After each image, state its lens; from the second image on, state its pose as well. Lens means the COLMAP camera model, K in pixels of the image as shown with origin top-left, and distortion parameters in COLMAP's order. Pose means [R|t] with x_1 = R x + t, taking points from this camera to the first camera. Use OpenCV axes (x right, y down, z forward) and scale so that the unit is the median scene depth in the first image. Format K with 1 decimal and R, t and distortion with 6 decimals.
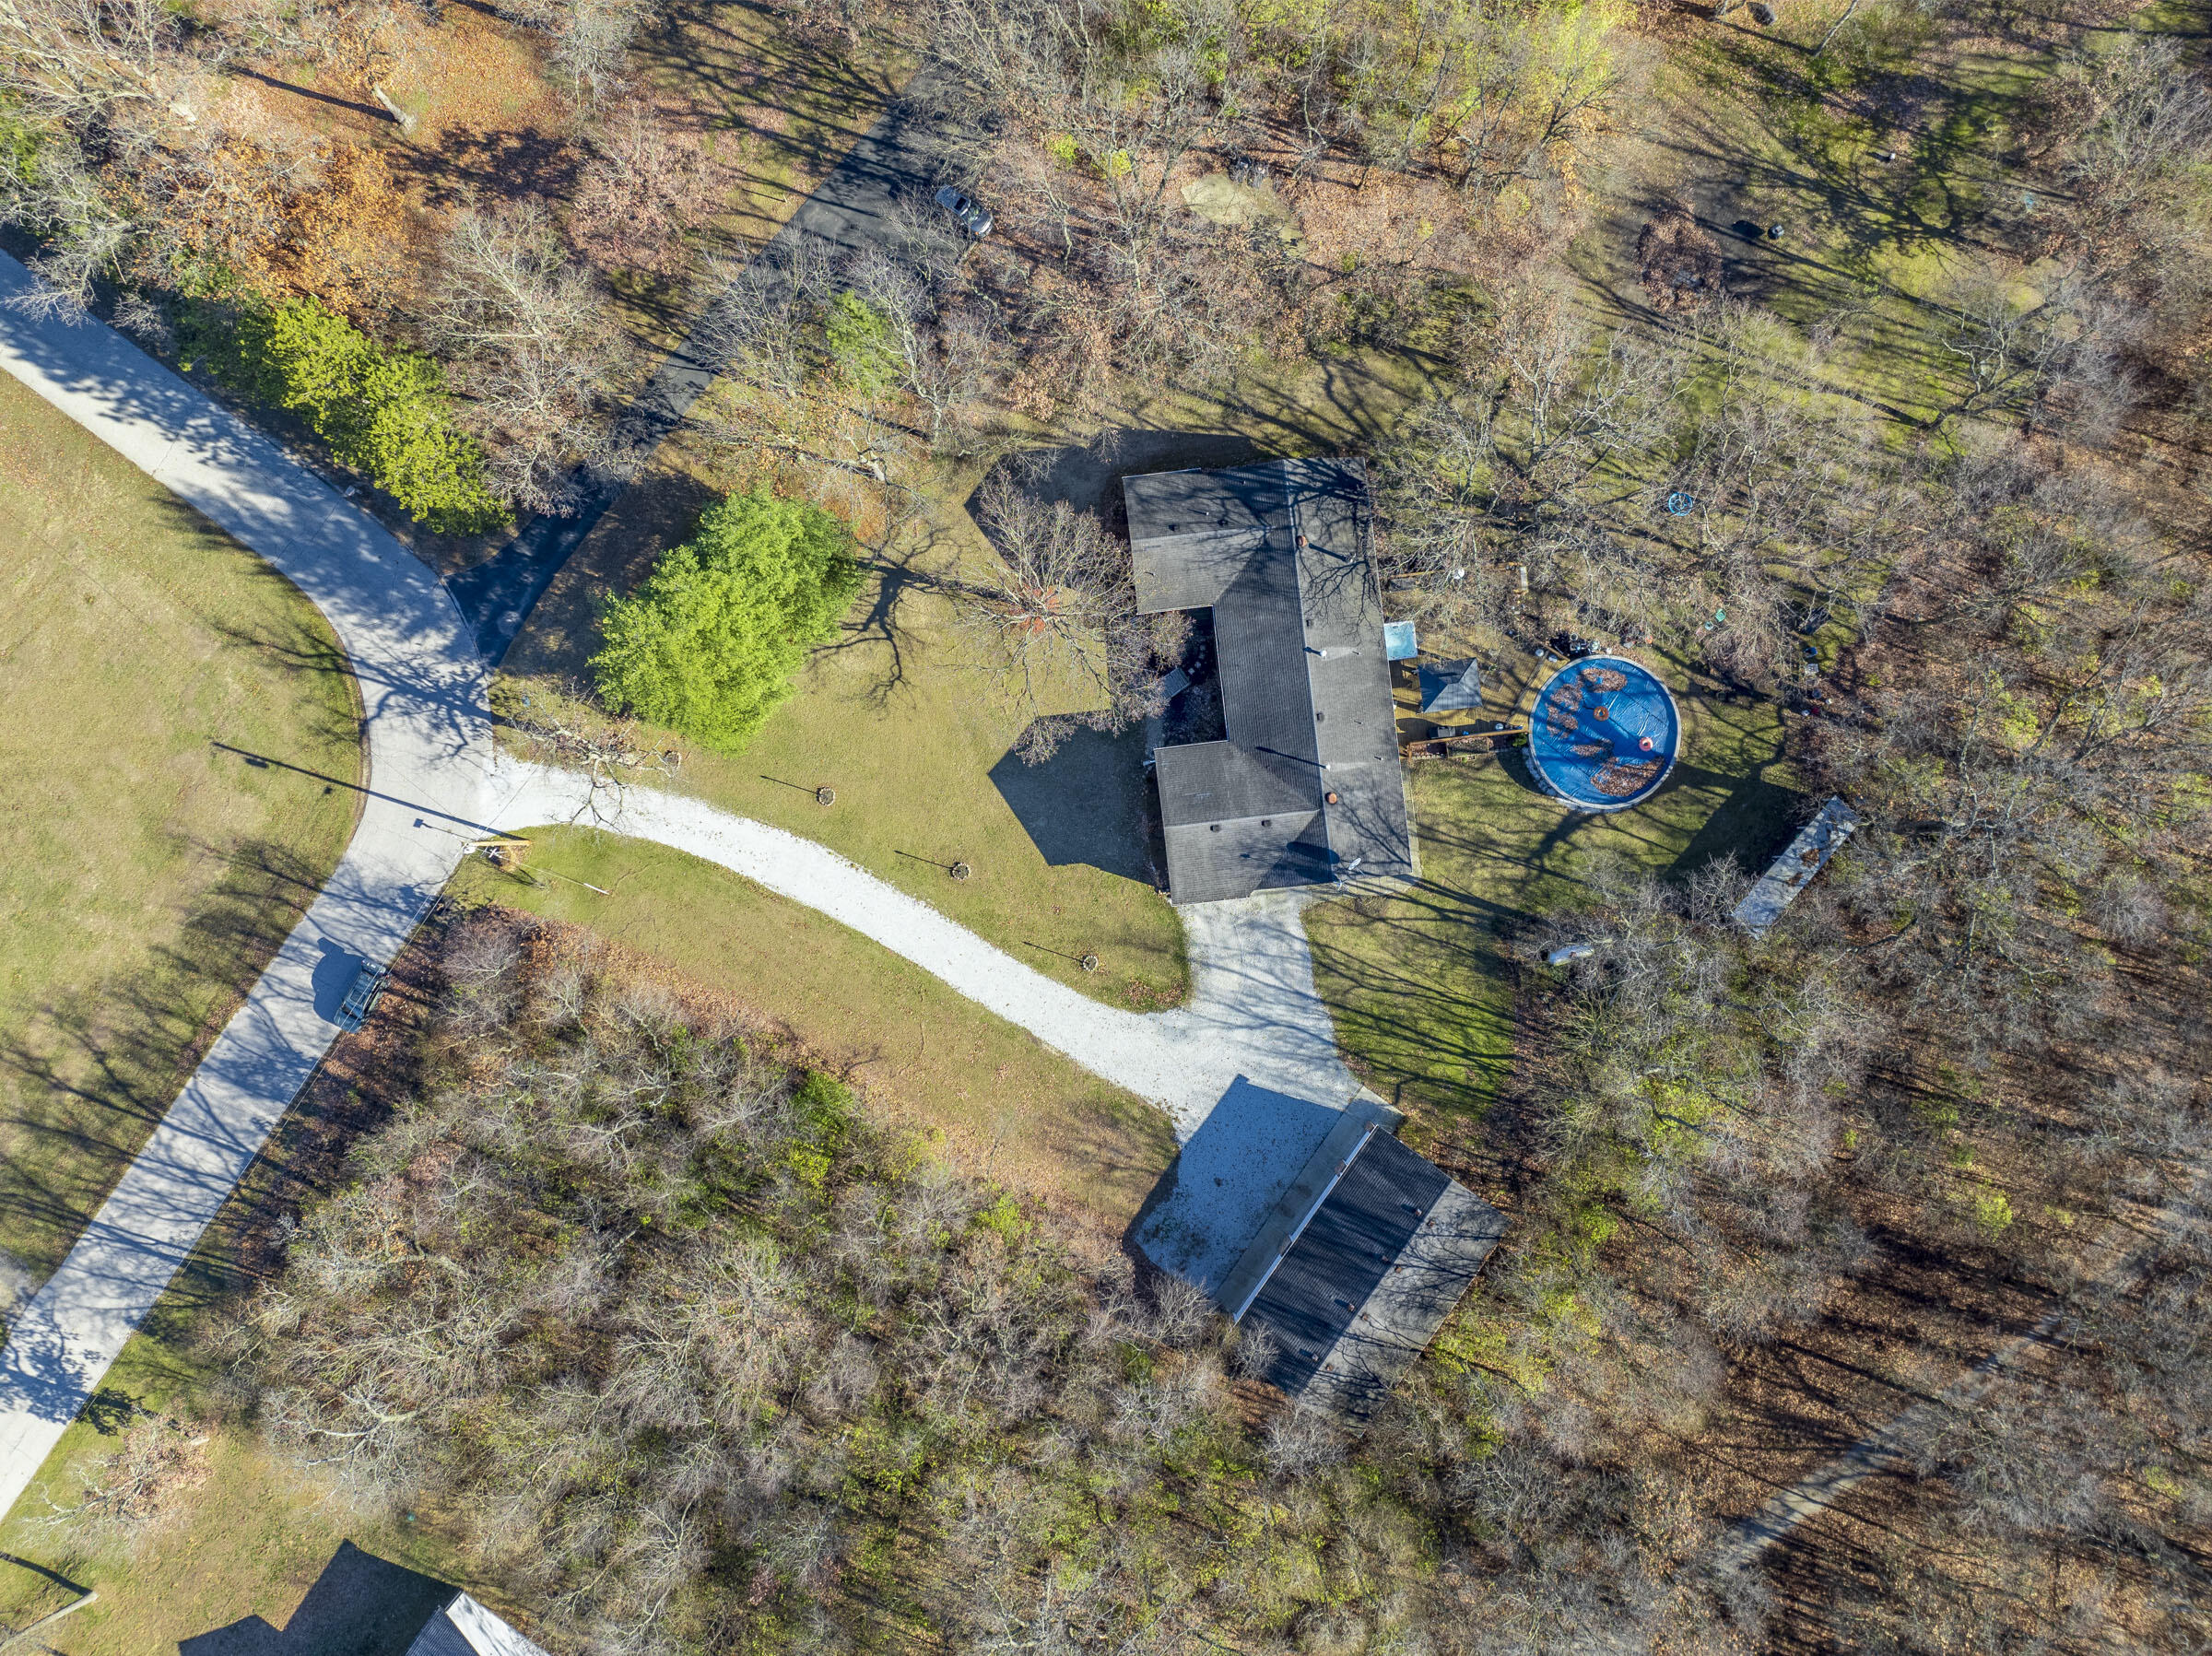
lens RADIAL K [[1520.4, 0, 1106.0], [0, 1520.4, 828.0], [0, 0, 1]] dist [-0.042088, 0.001057]
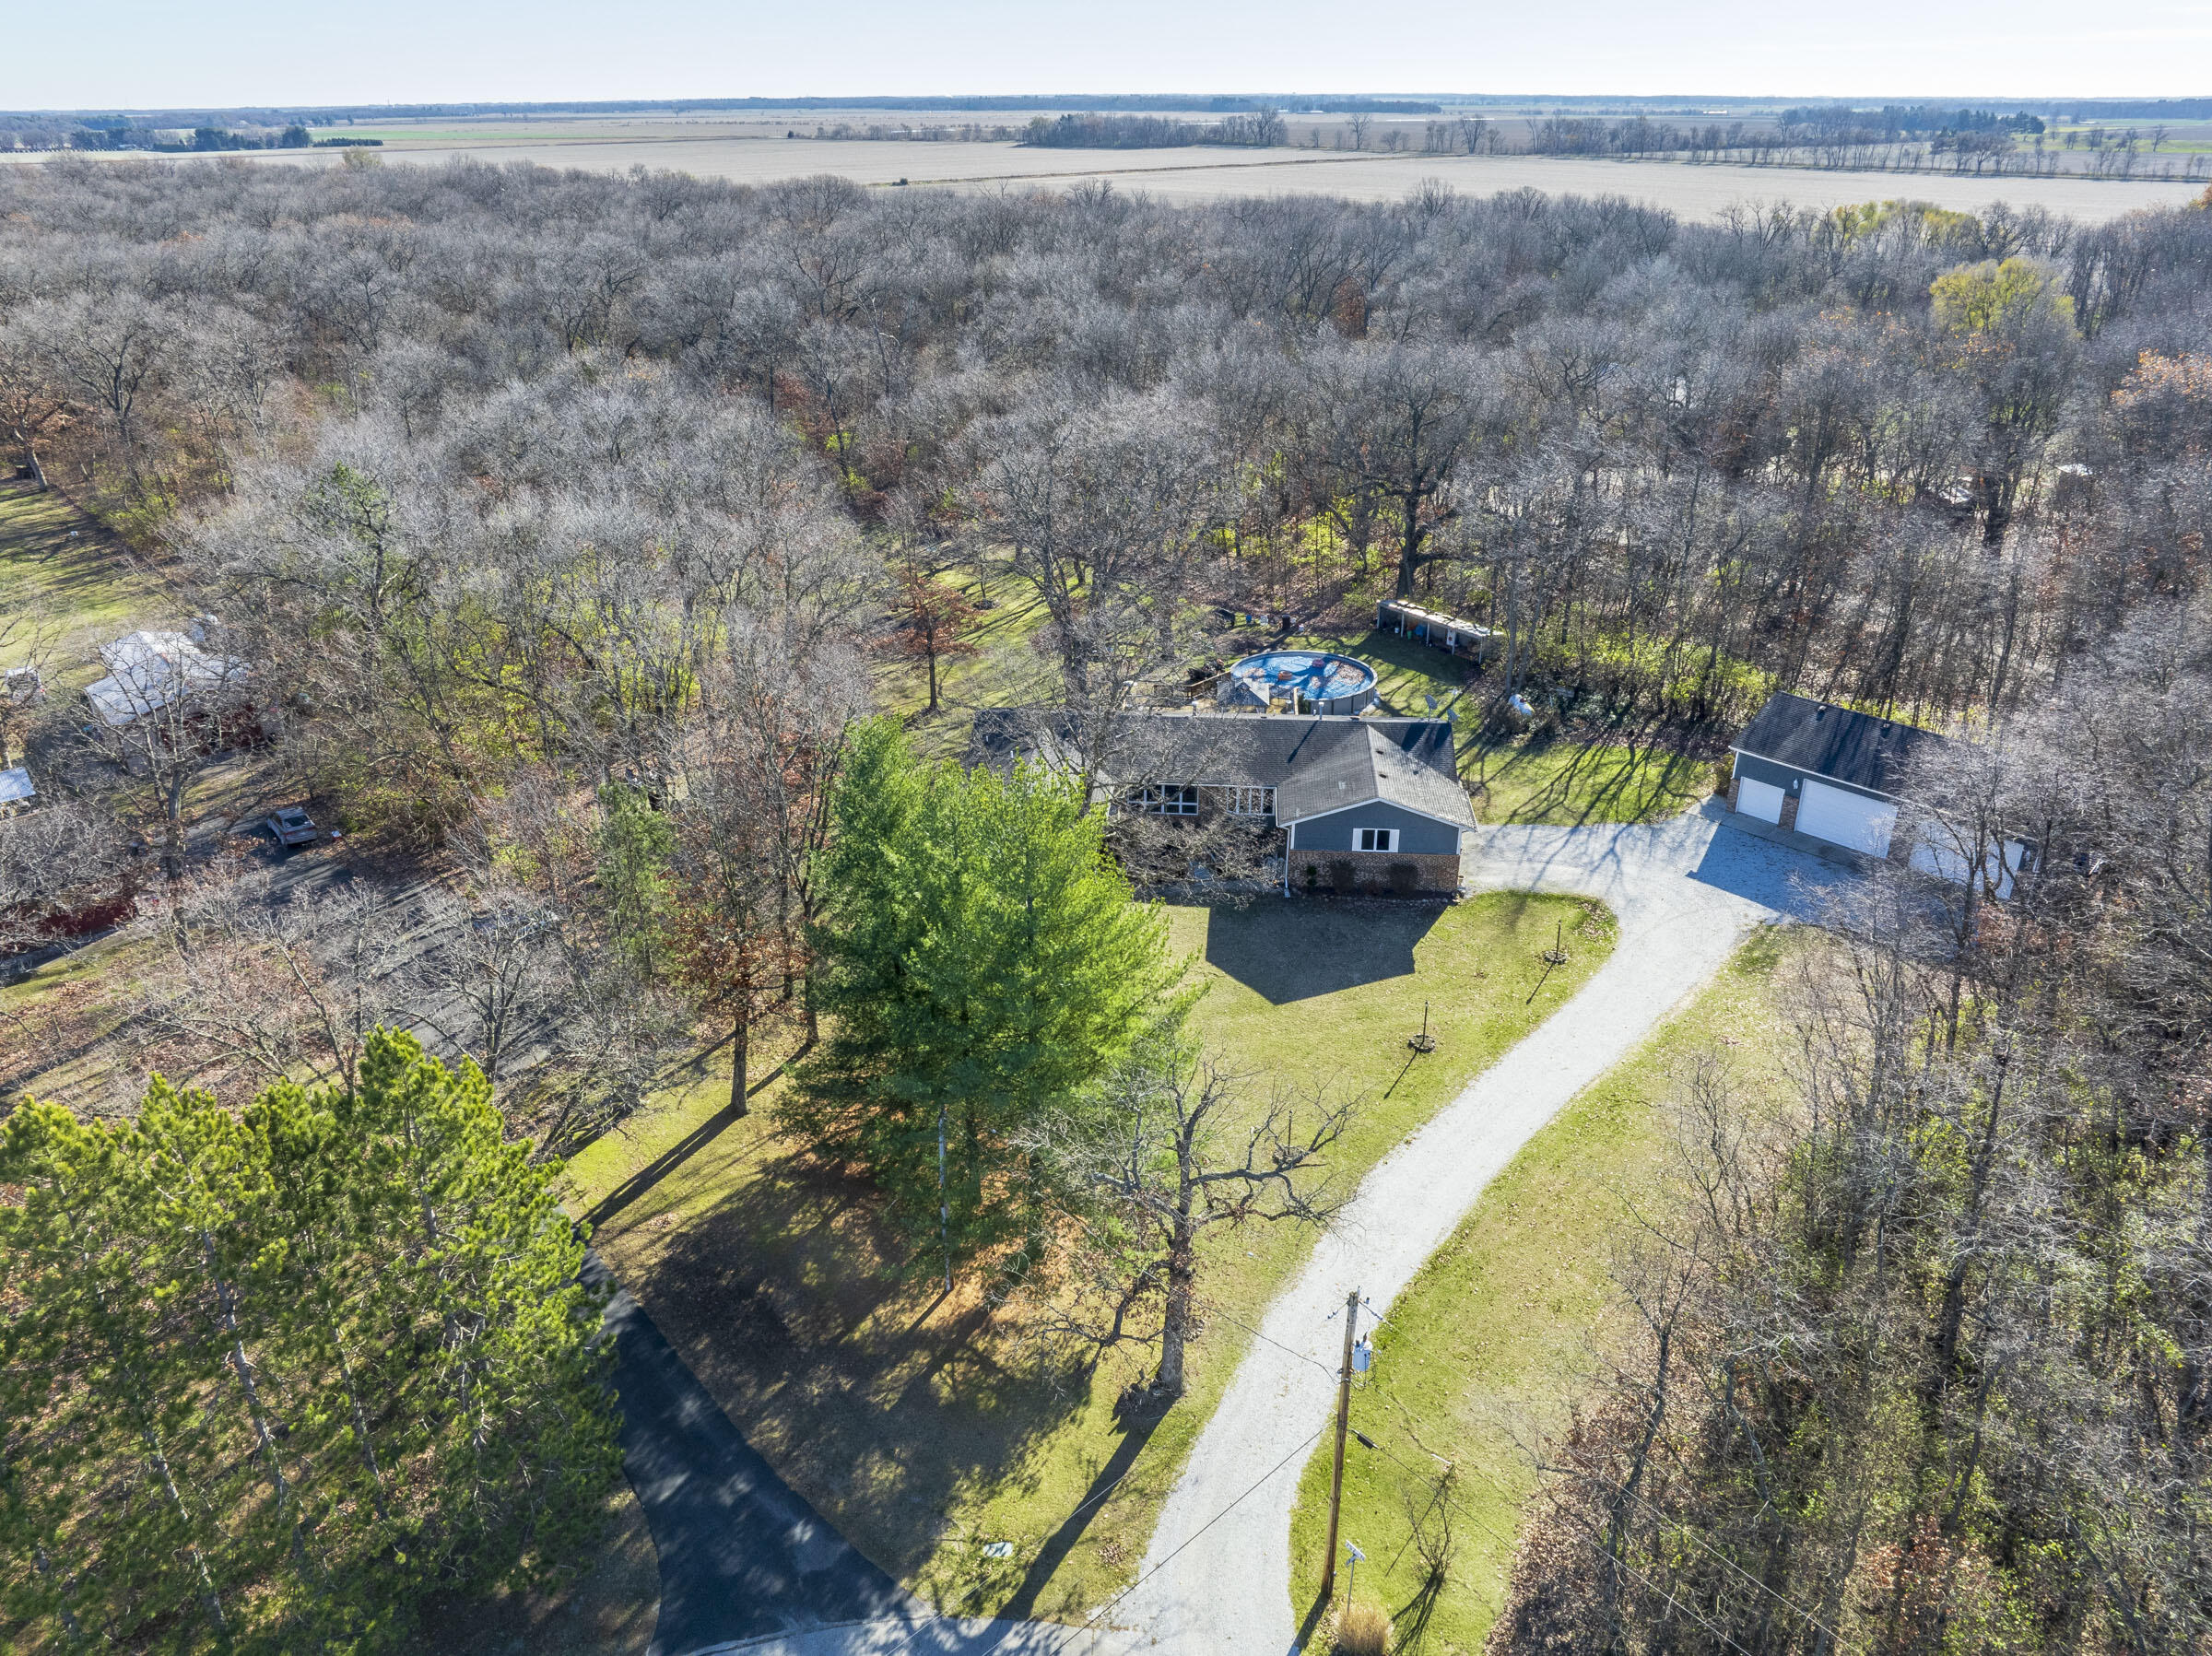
lens RADIAL K [[1520.4, 0, 1106.0], [0, 1520.4, 828.0], [0, 0, 1]] dist [-0.042088, 0.001057]
pose [[0.203541, -0.432050, 0.878581, -0.661168], [0.979066, 0.088689, -0.183206, 0.006617], [0.001234, 0.897478, 0.441057, 0.626875]]
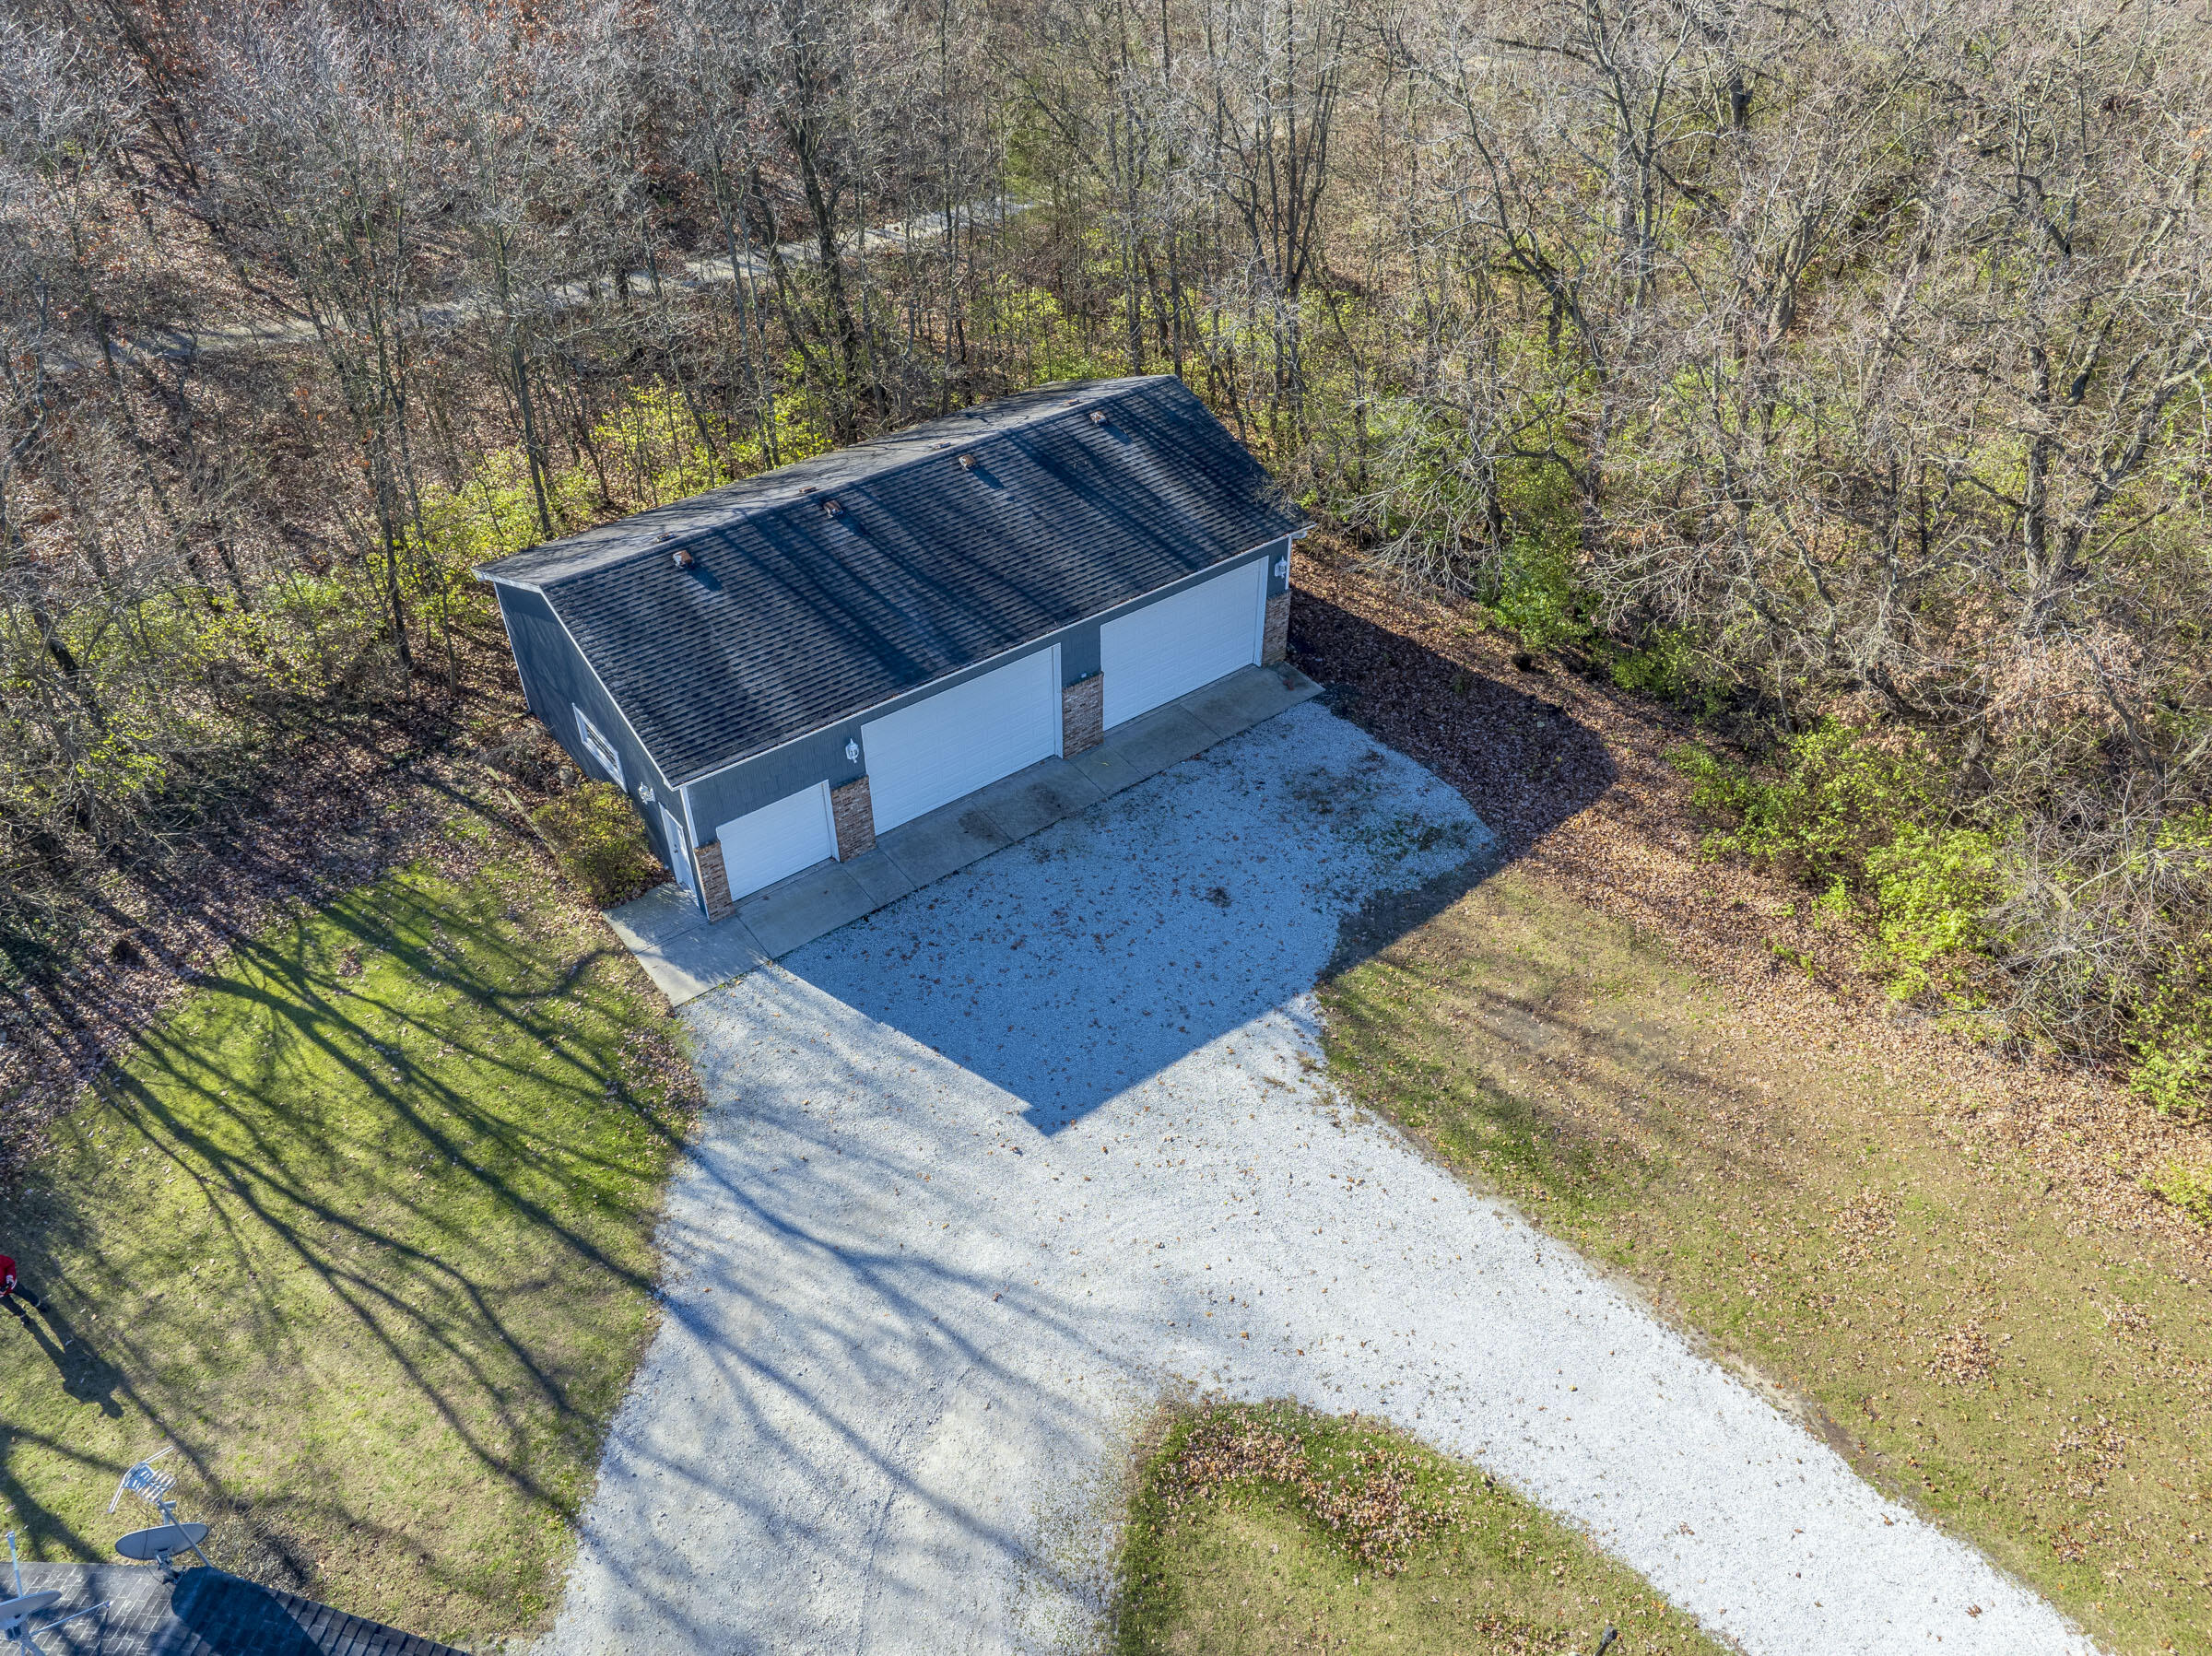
lens RADIAL K [[1520.4, 0, 1106.0], [0, 1520.4, 828.0], [0, 0, 1]] dist [-0.042088, 0.001057]
pose [[-0.957436, -0.176847, 0.228128, 0.024426], [0.288642, -0.591064, 0.753212, -0.008798], [0.001635, 0.787000, 0.616951, 0.787449]]
